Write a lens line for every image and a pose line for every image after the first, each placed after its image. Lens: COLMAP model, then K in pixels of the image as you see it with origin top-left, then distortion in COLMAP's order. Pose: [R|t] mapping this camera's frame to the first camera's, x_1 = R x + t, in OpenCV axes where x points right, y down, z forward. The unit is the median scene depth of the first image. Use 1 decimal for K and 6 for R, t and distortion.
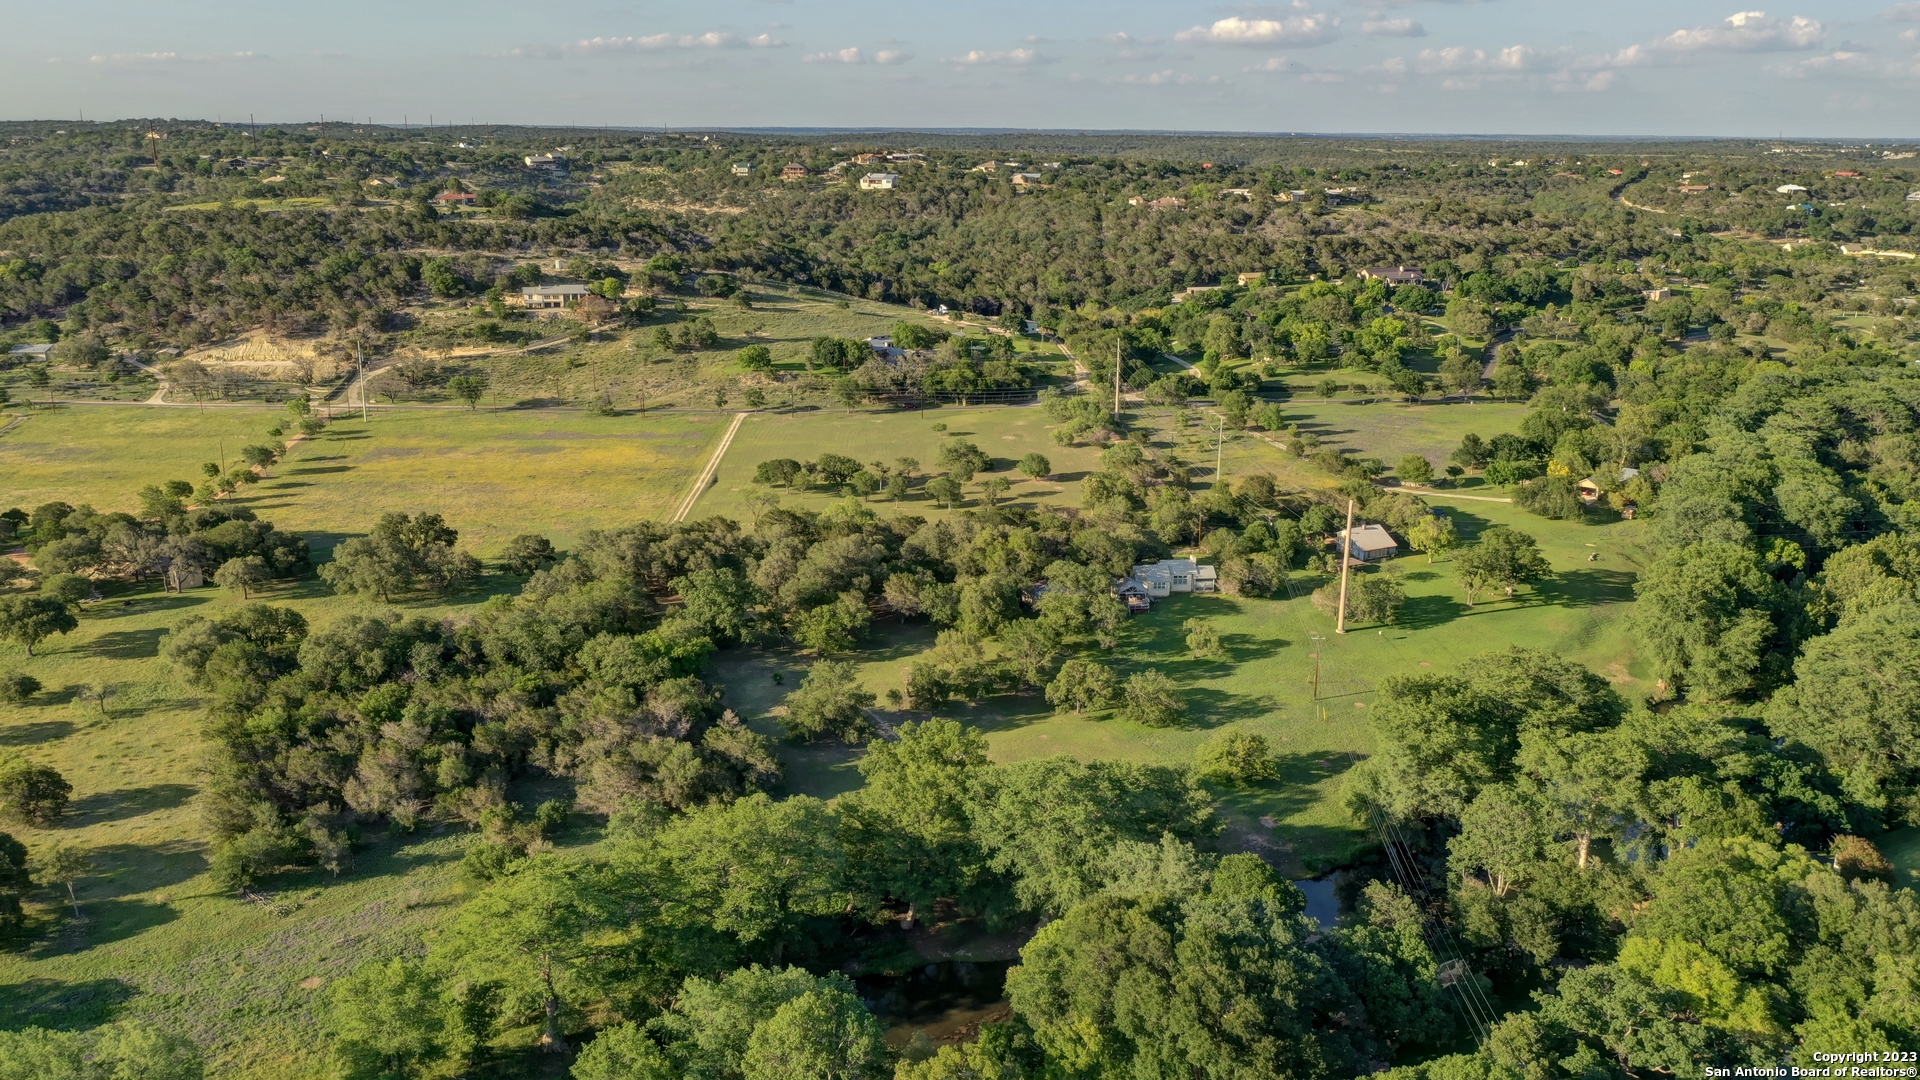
lens RADIAL K [[1521.2, 0, 958.5], [0, 1521.2, 526.0], [0, 0, 1]] dist [0.002539, -0.006695]
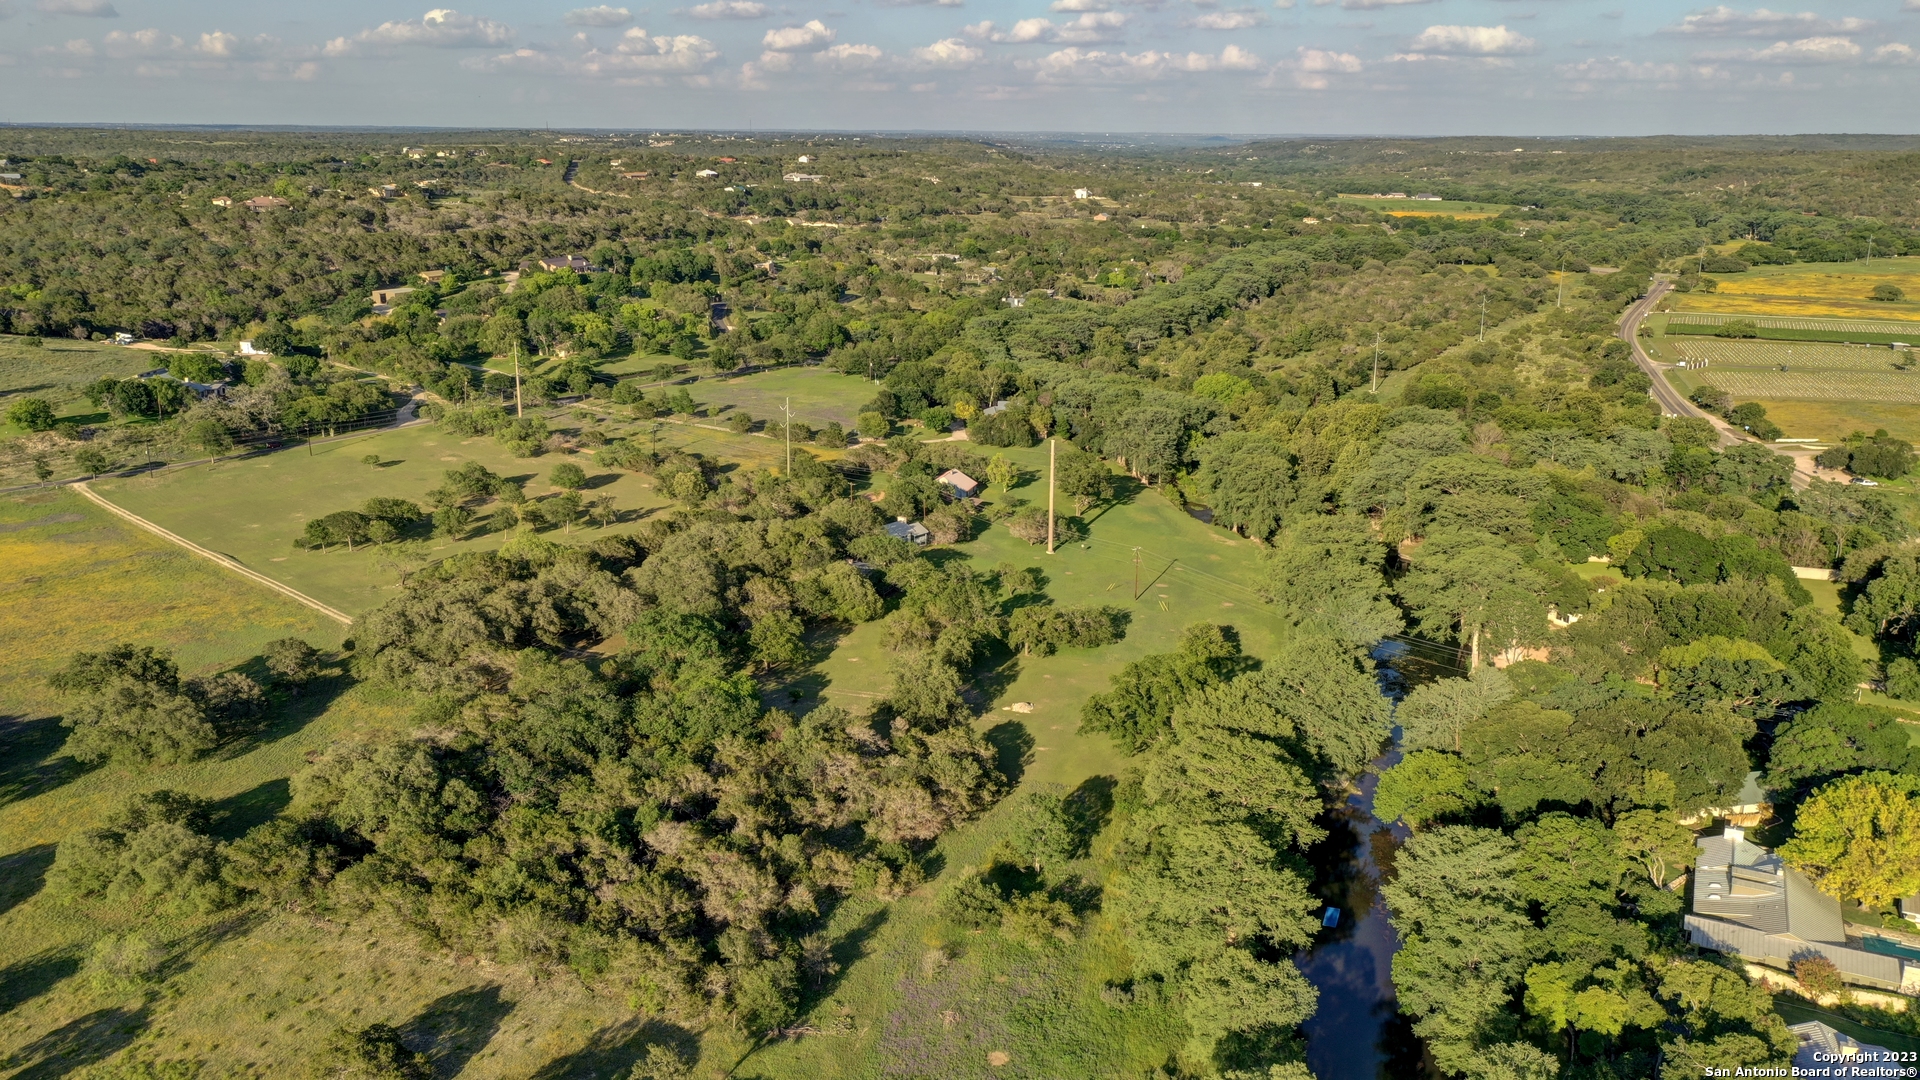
lens RADIAL K [[1521.2, 0, 958.6], [0, 1521.2, 539.7], [0, 0, 1]] dist [0.002539, -0.006695]
pose [[0.694745, -0.188167, 0.694207, -0.324204], [0.178180, 0.980114, 0.087345, -0.029455], [-0.696837, 0.063012, 0.714457, 0.108512]]
